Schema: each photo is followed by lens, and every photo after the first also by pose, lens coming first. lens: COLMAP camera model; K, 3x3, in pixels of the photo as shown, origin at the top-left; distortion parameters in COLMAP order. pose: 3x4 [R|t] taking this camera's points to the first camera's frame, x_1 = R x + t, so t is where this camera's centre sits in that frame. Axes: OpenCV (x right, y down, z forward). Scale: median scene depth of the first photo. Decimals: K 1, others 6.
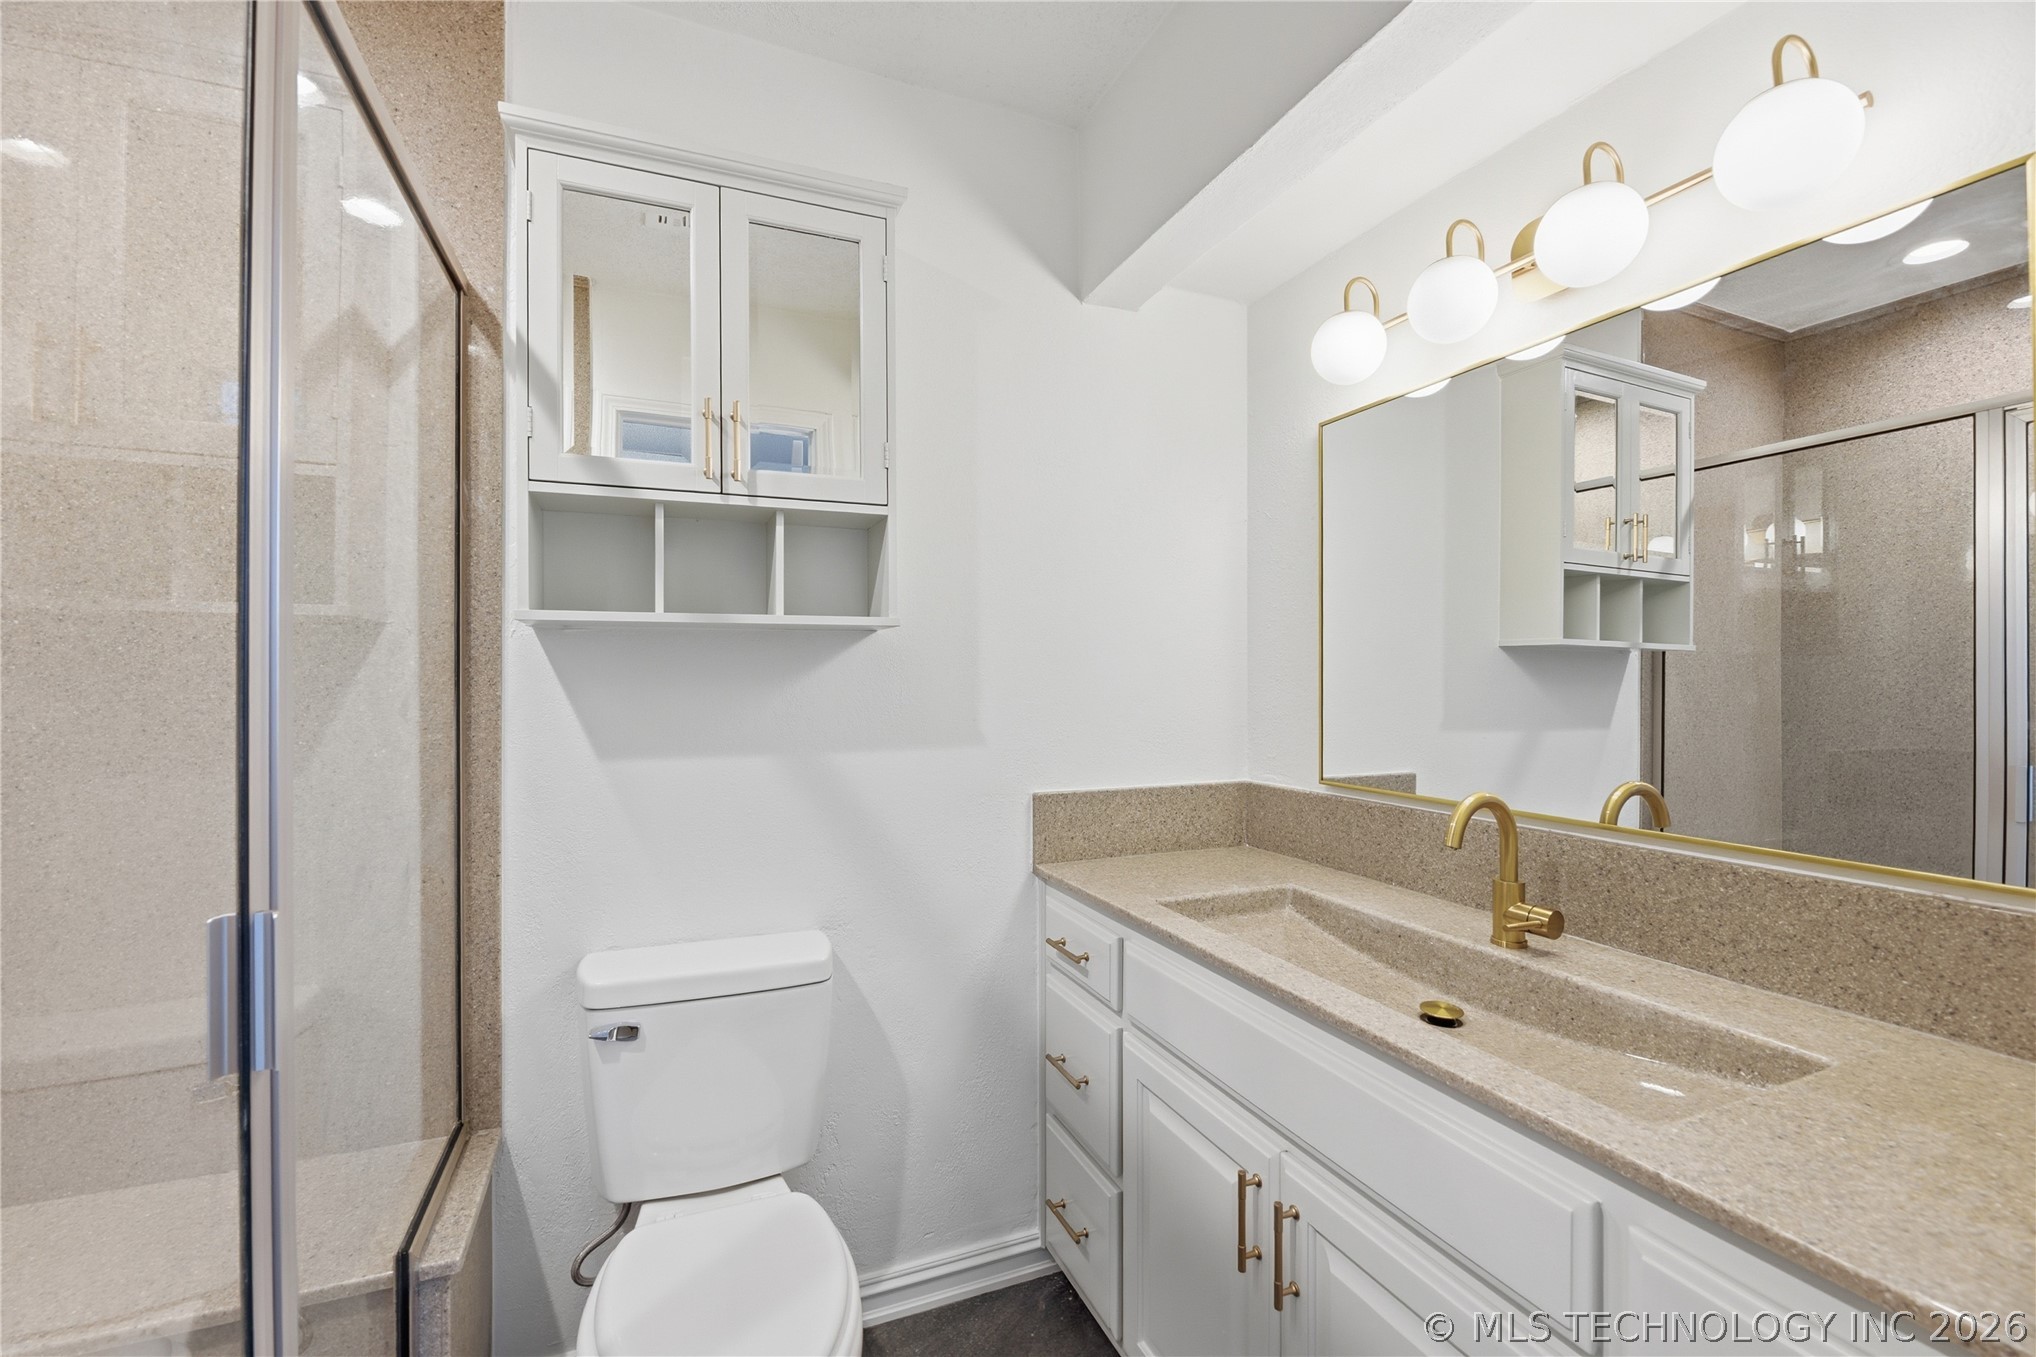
lens RADIAL K [[842.1, 0, 1011.2], [0, 842.1, 674.7], [0, 0, 1]] dist [-0.007899, -0.000074]
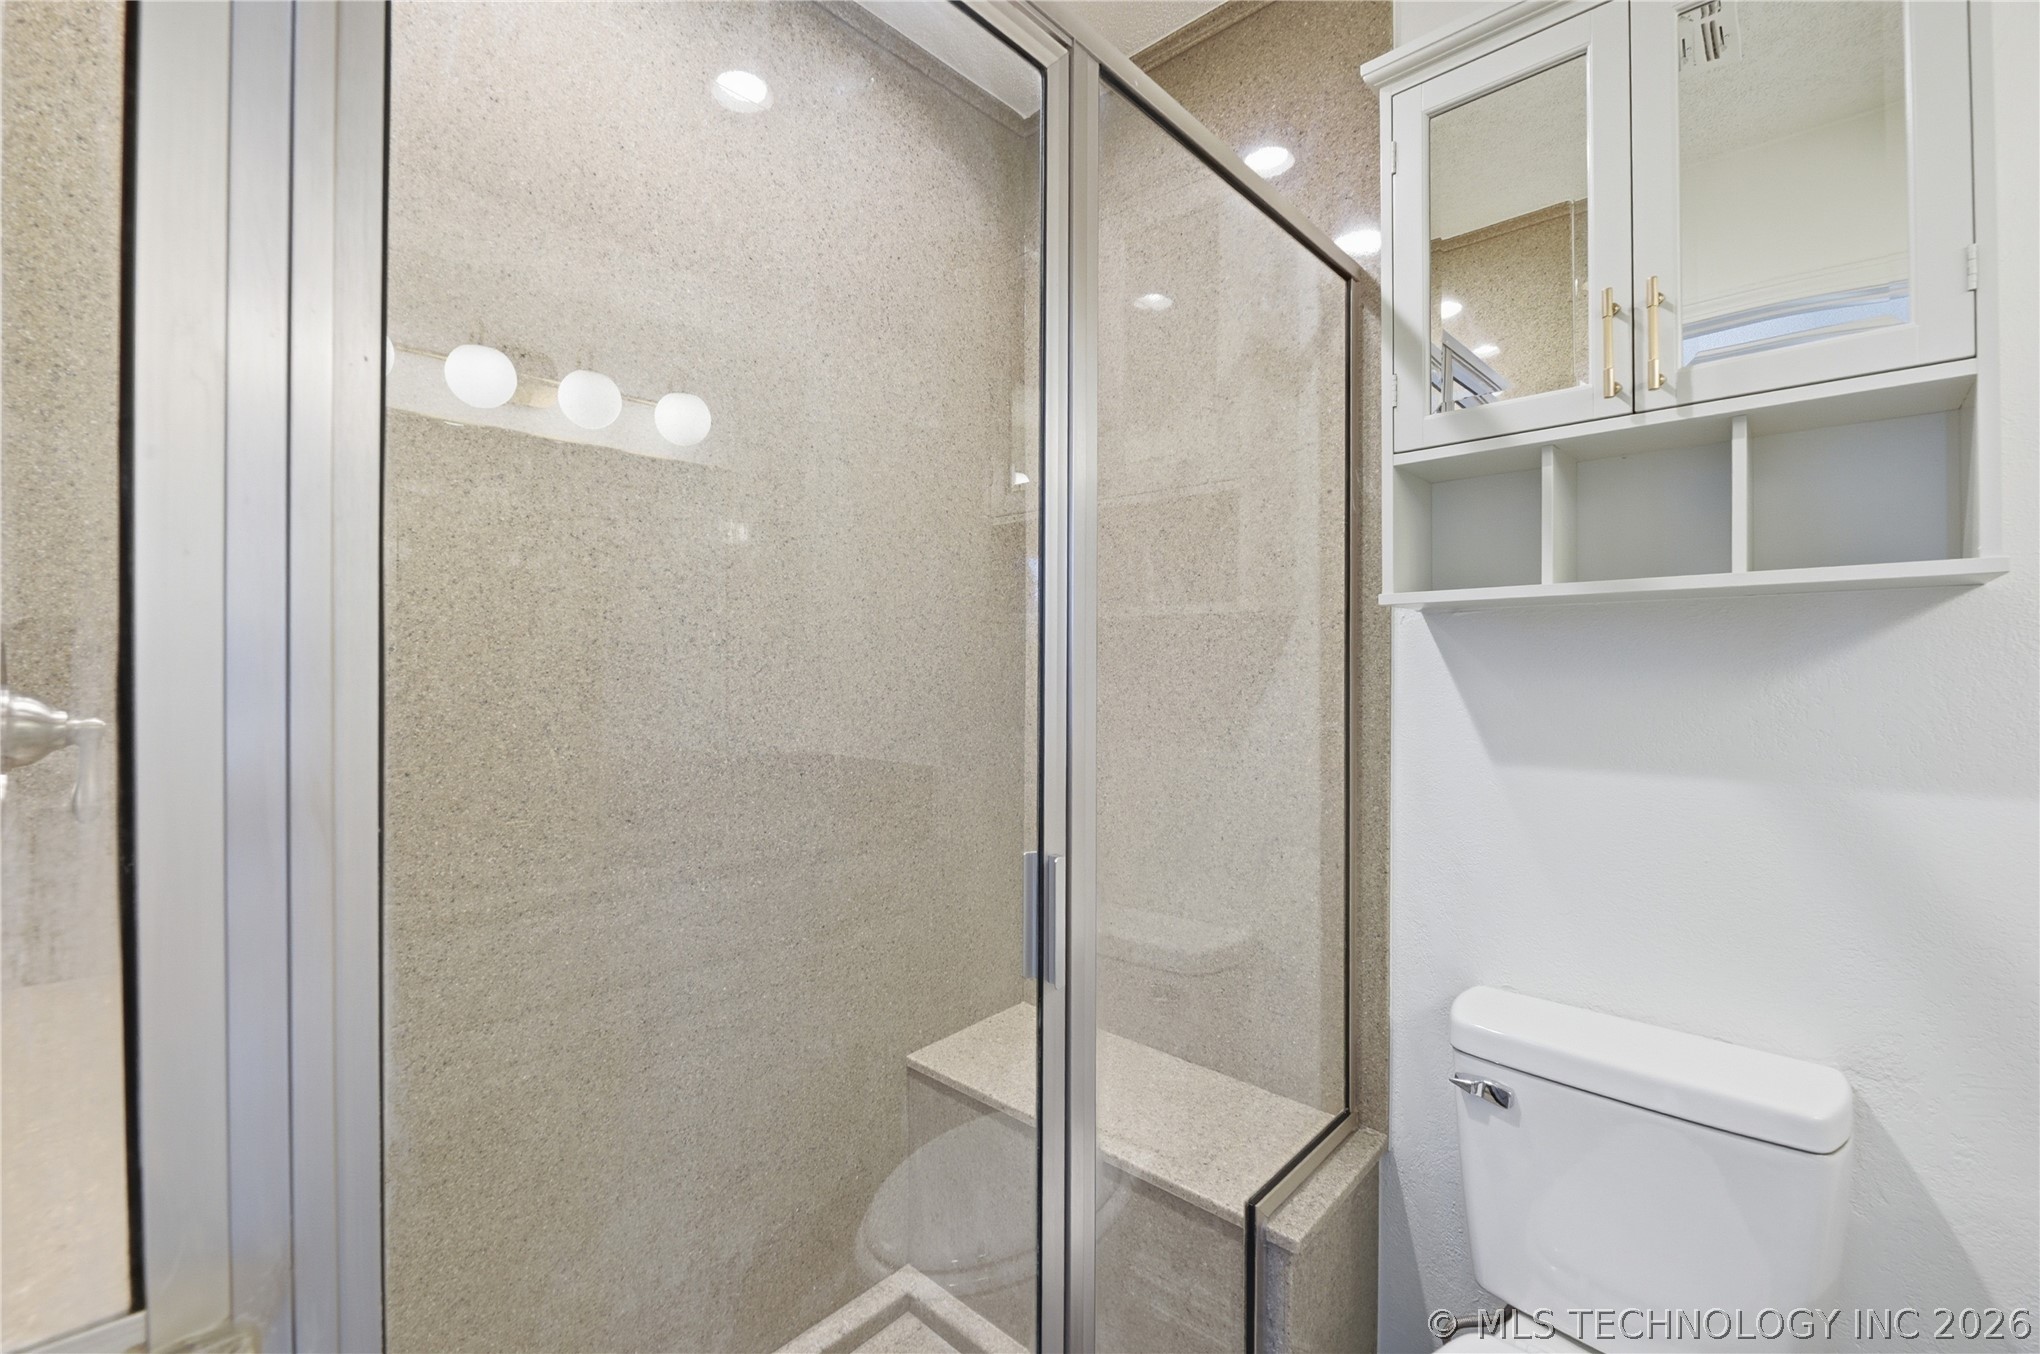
lens RADIAL K [[865.5, 0, 1018.1], [0, 865.5, 671.1], [0, 0, 1]] dist [-0.001694, -0.004229]
pose [[0.413375, 0.004342, -0.910551, 0.116771], [0.000901, 0.999986, 0.005178, 0.003146], [0.910561, -0.002961, 0.413365, 0.208392]]
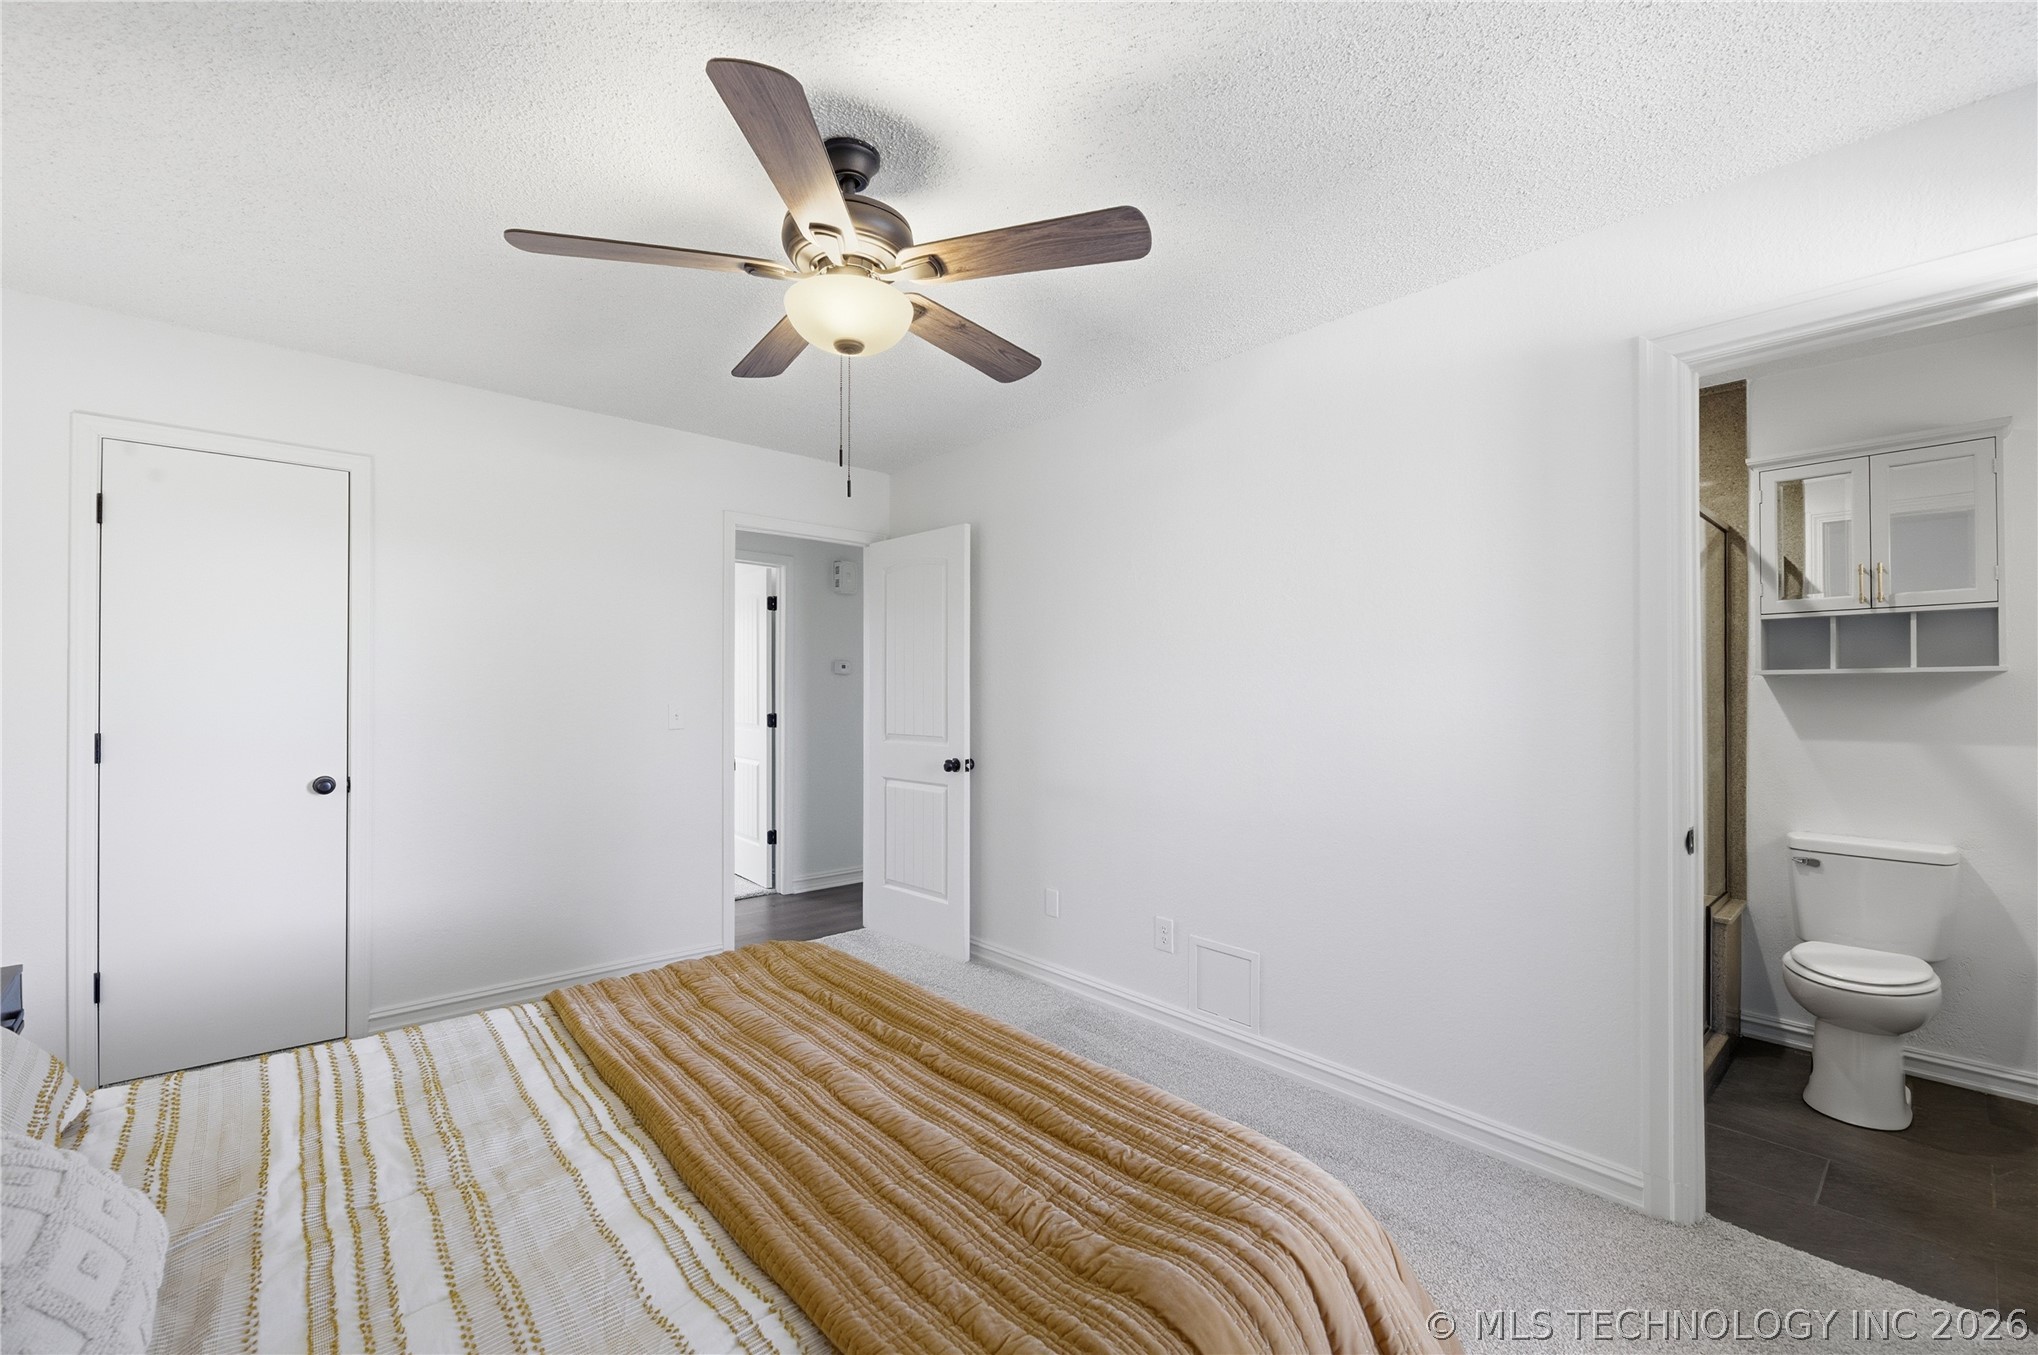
lens RADIAL K [[838.3, 0, 1021.7], [0, 838.3, 687.7], [0, 0, 1]] dist [0.000050, -0.005191]
pose [[0.326366, -0.002775, -0.945239, 0.880262], [-0.000987, 0.999994, -0.003276, -0.018189], [0.945243, 0.002002, 0.326361, -1.576577]]
